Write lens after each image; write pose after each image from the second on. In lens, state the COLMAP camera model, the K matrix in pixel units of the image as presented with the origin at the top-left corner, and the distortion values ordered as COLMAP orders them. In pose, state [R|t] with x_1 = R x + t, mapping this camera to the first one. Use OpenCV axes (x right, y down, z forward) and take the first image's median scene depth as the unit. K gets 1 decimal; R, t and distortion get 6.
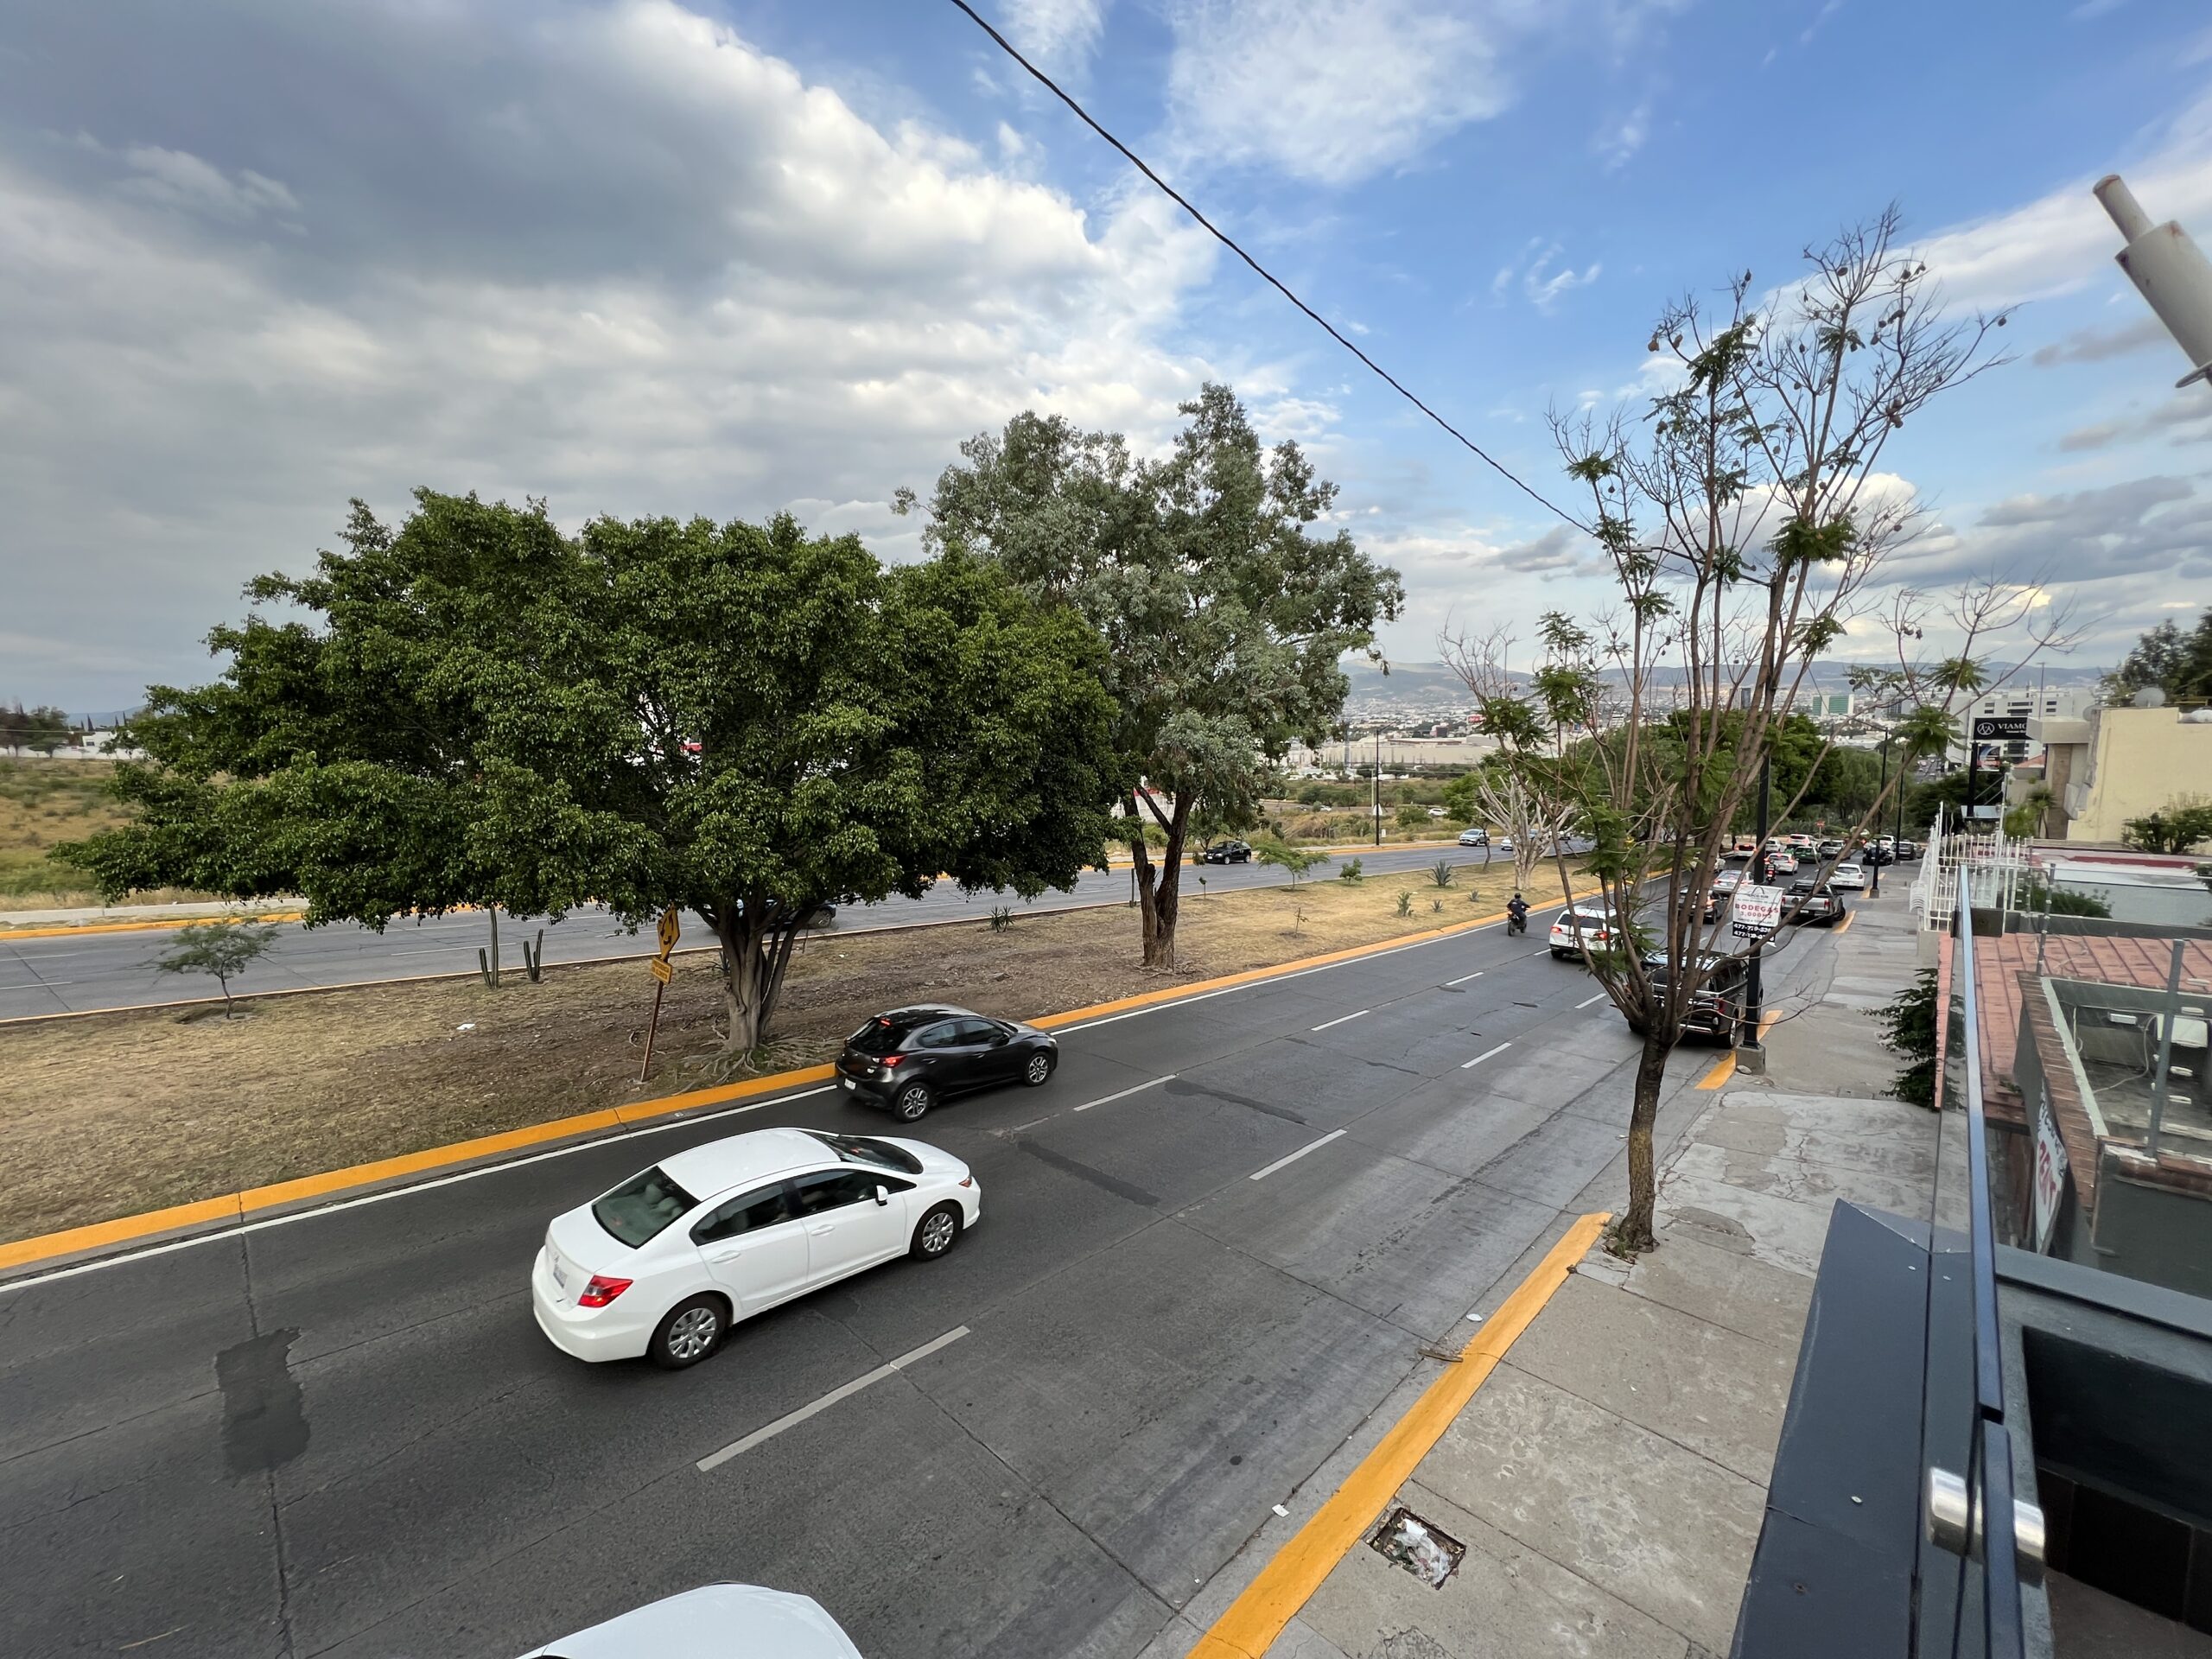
lens RADIAL K [[886.7, 0, 1100.0], [0, 886.7, 827.0], [0, 0, 1]] dist [0.000310, 0.000634]
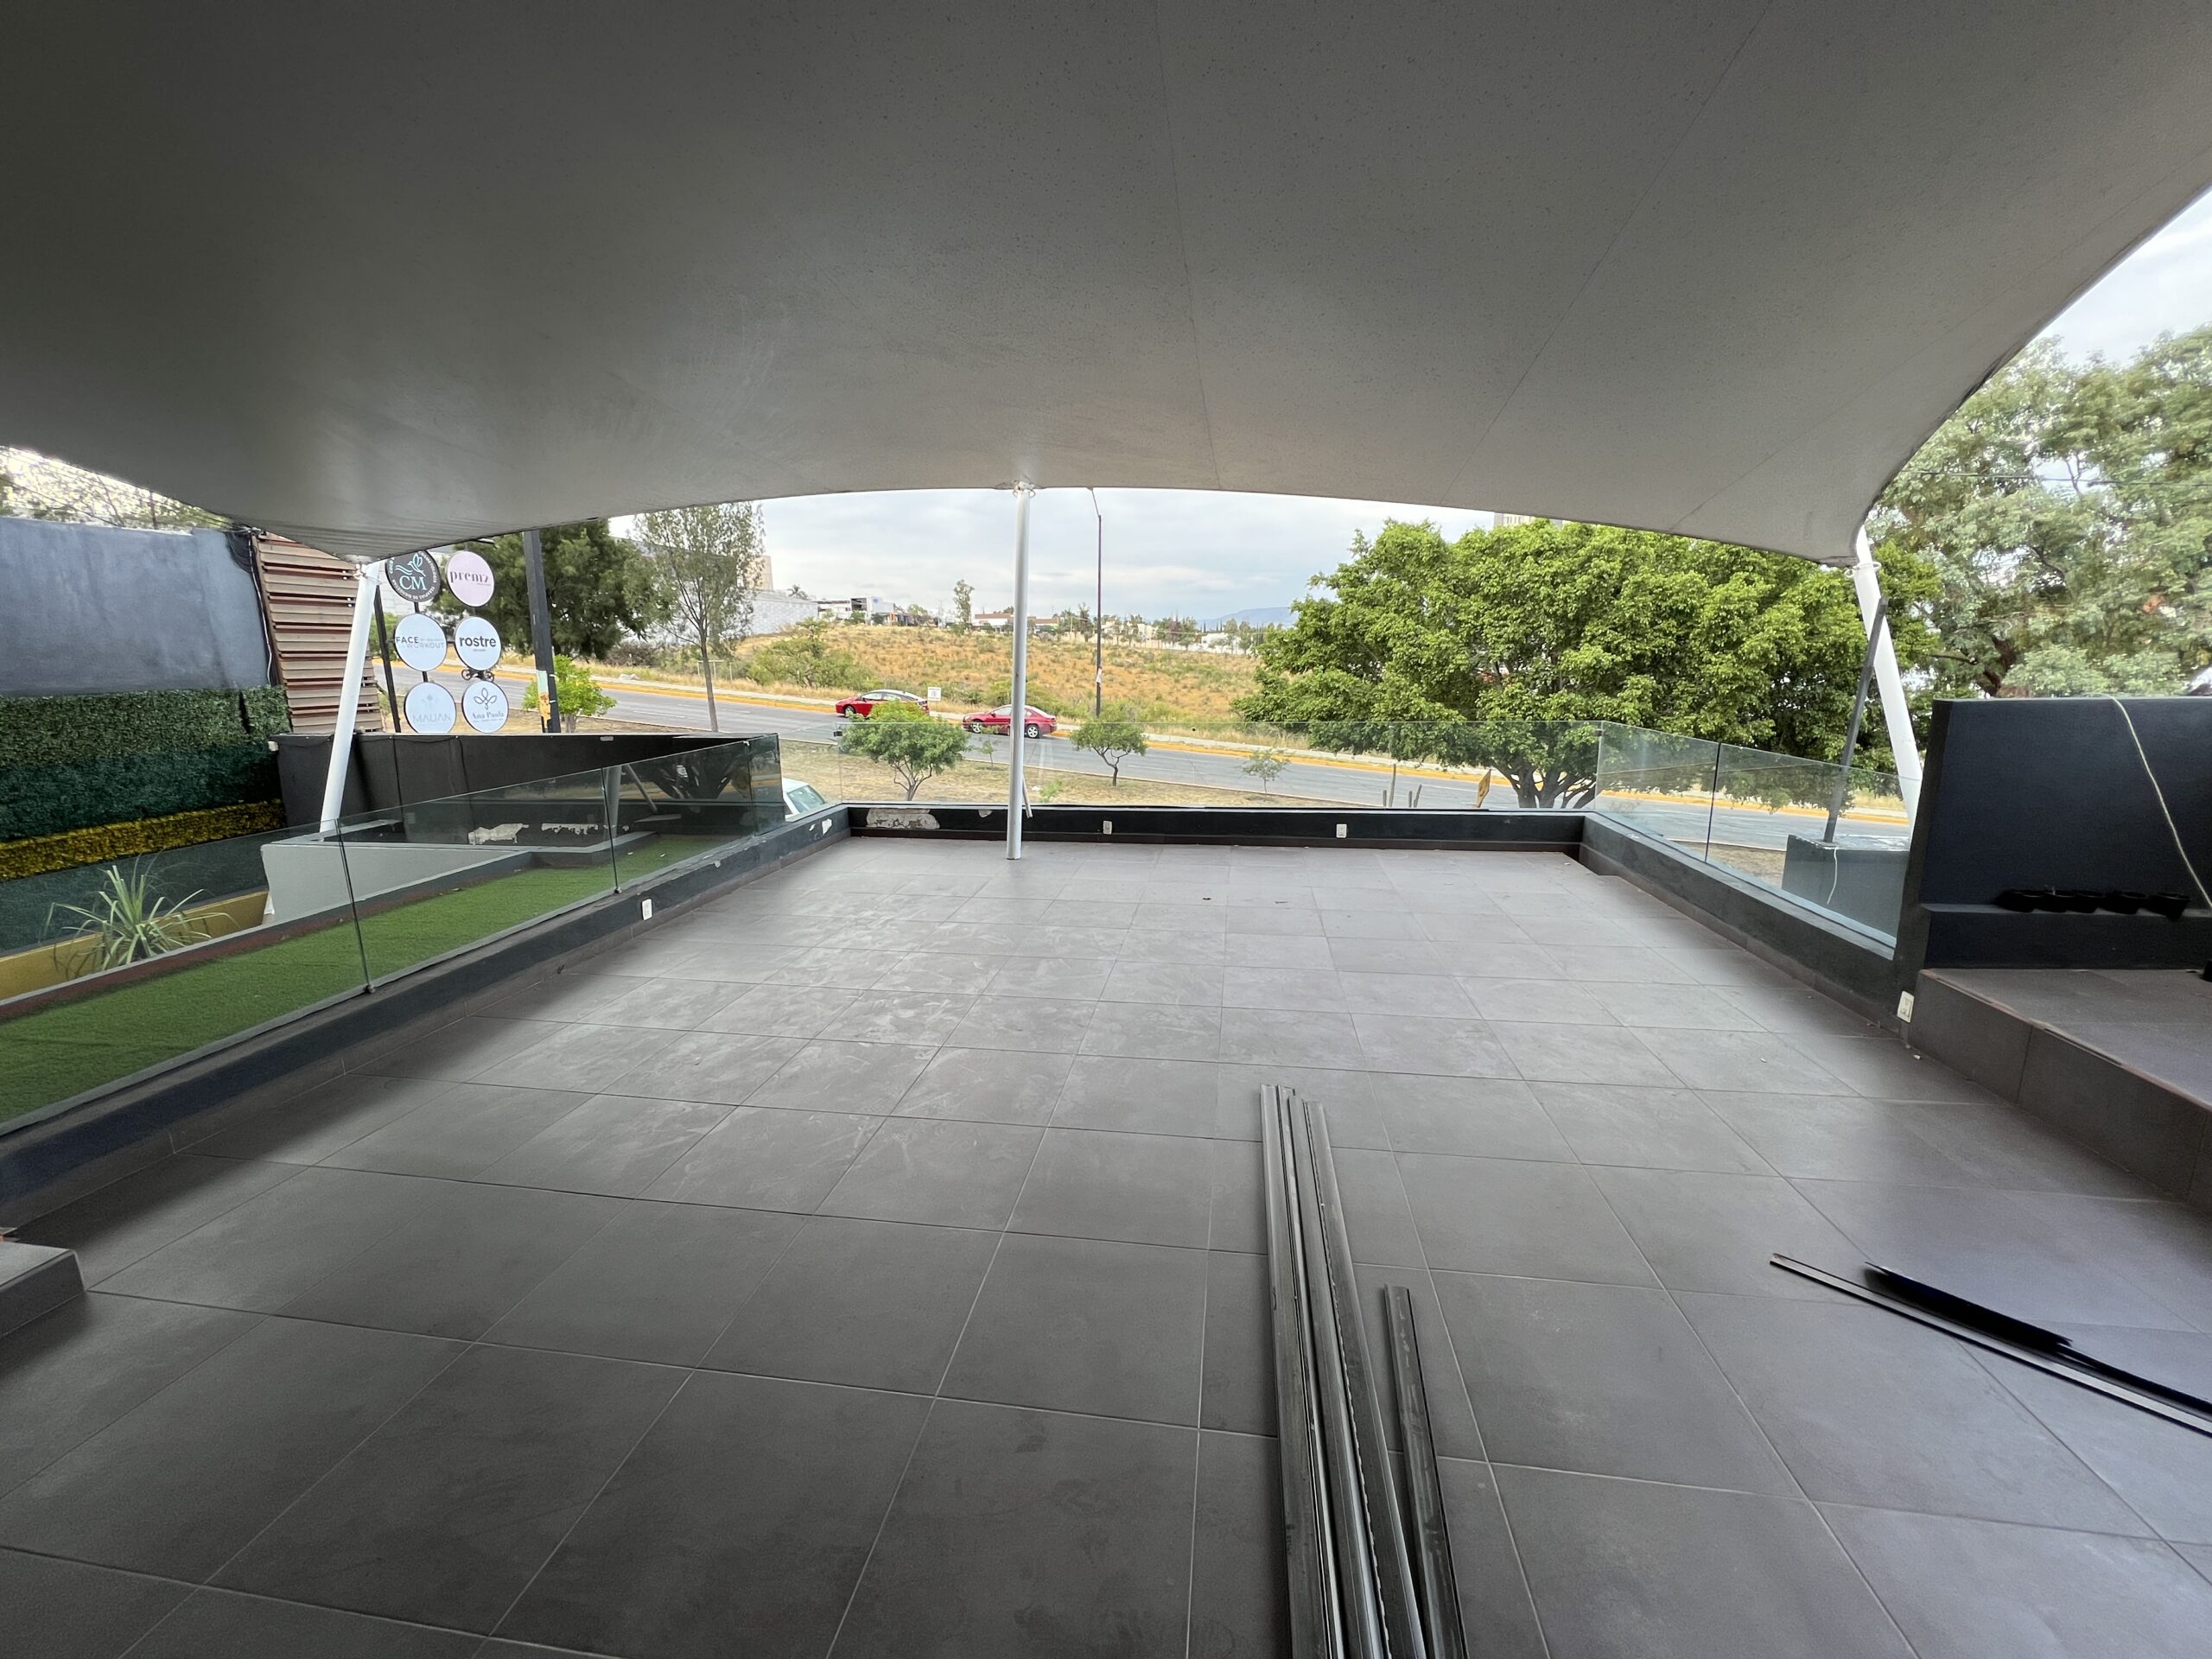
lens RADIAL K [[886.7, 0, 1100.0], [0, 886.7, 827.0], [0, 0, 1]] dist [0.000310, 0.000634]
pose [[0.573864, 0.185463, -0.797674, 0.500405], [-0.102622, 0.982627, 0.154637, 0.021410], [0.812495, -0.006882, 0.582927, -0.586863]]
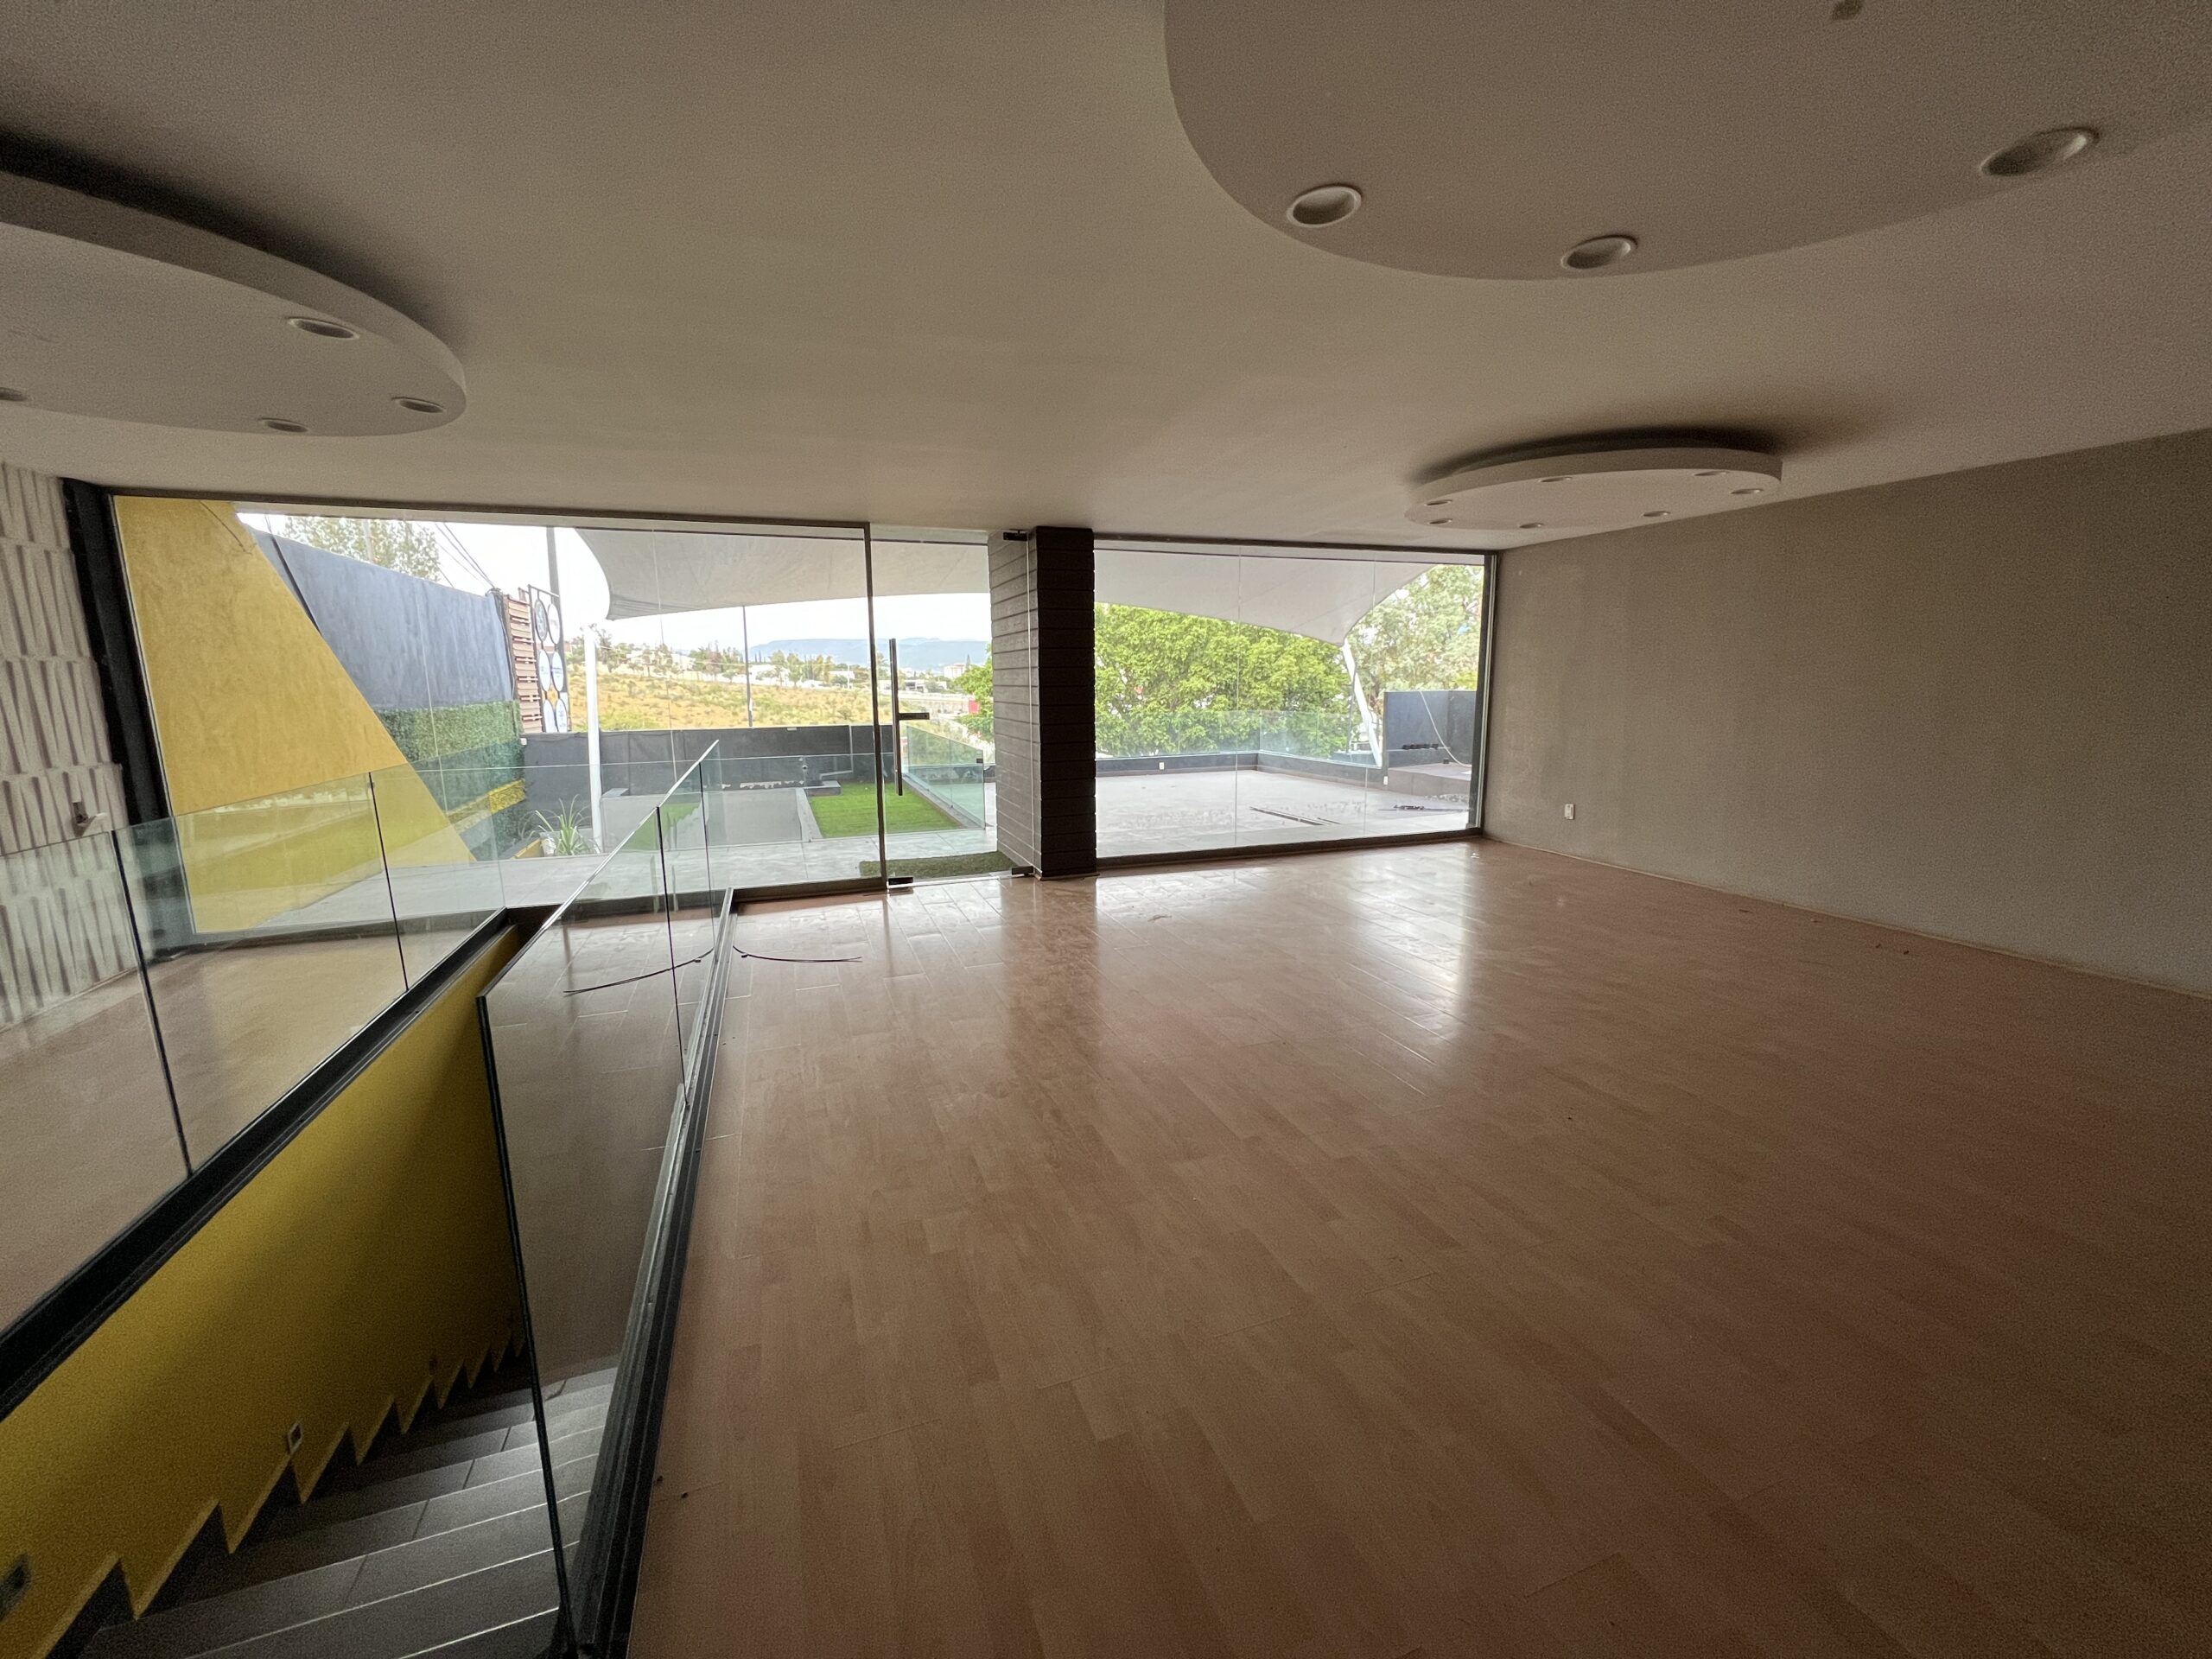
lens RADIAL K [[886.7, 0, 1100.0], [0, 886.7, 827.0], [0, 0, 1]] dist [0.000310, 0.000634]
pose [[0.896212, 0.098278, -0.432604, 0.599577], [-0.072675, 0.994504, 0.075371, 0.116161], [0.437633, -0.036109, 0.898428, -1.413260]]
